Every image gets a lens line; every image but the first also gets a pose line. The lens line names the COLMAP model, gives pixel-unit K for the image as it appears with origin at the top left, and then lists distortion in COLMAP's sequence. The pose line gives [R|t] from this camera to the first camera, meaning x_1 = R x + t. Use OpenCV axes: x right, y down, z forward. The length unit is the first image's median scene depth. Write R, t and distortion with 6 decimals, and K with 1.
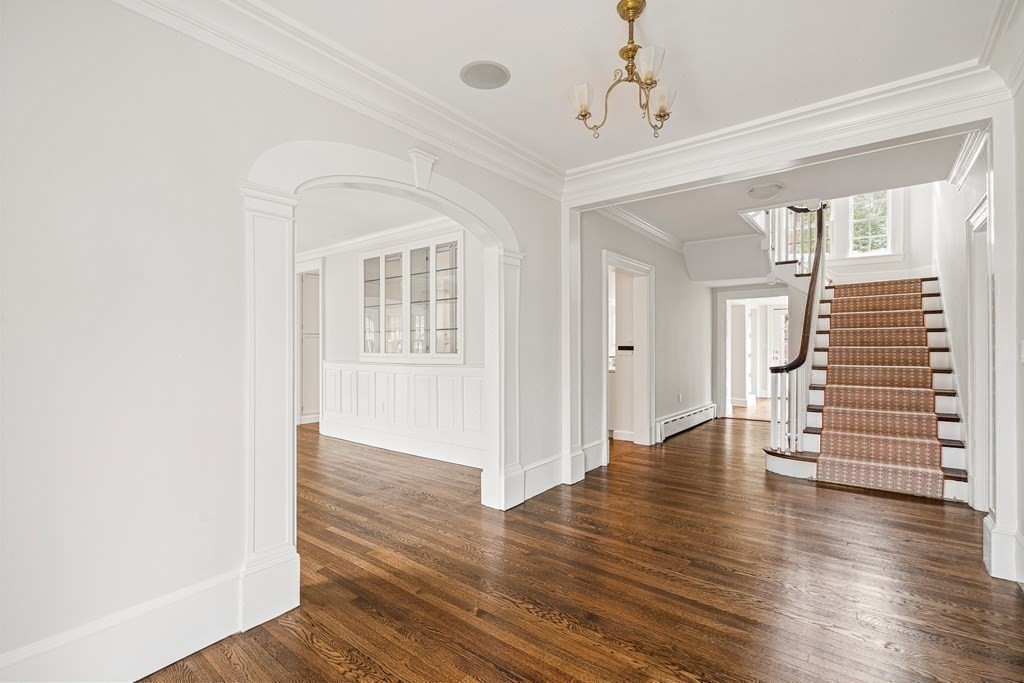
lens RADIAL K [[466.0, 0, 508.5], [0, 466.0, 337.2], [0, 0, 1]] dist [-0.001596, 0.000277]
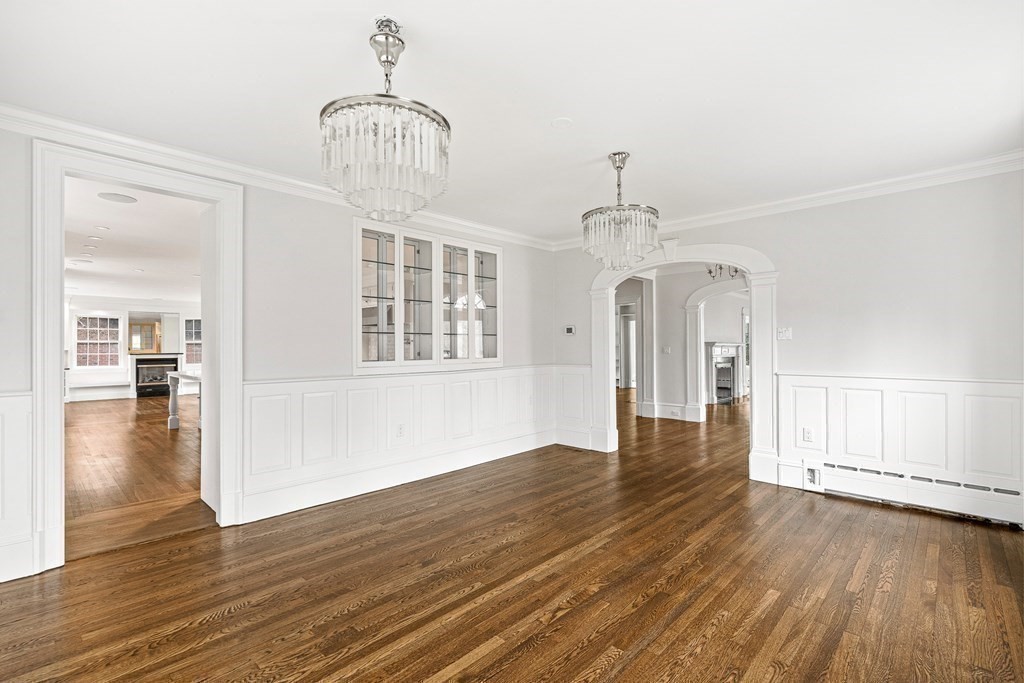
lens RADIAL K [[466.0, 0, 514.8], [0, 466.0, 346.3], [0, 0, 1]] dist [-0.001596, 0.000277]
pose [[0.095950, 0.005275, 0.995372, -1.184249], [-0.003457, 0.999982, -0.004967, 0.014496], [-0.995380, -0.002965, 0.095966, 0.857726]]
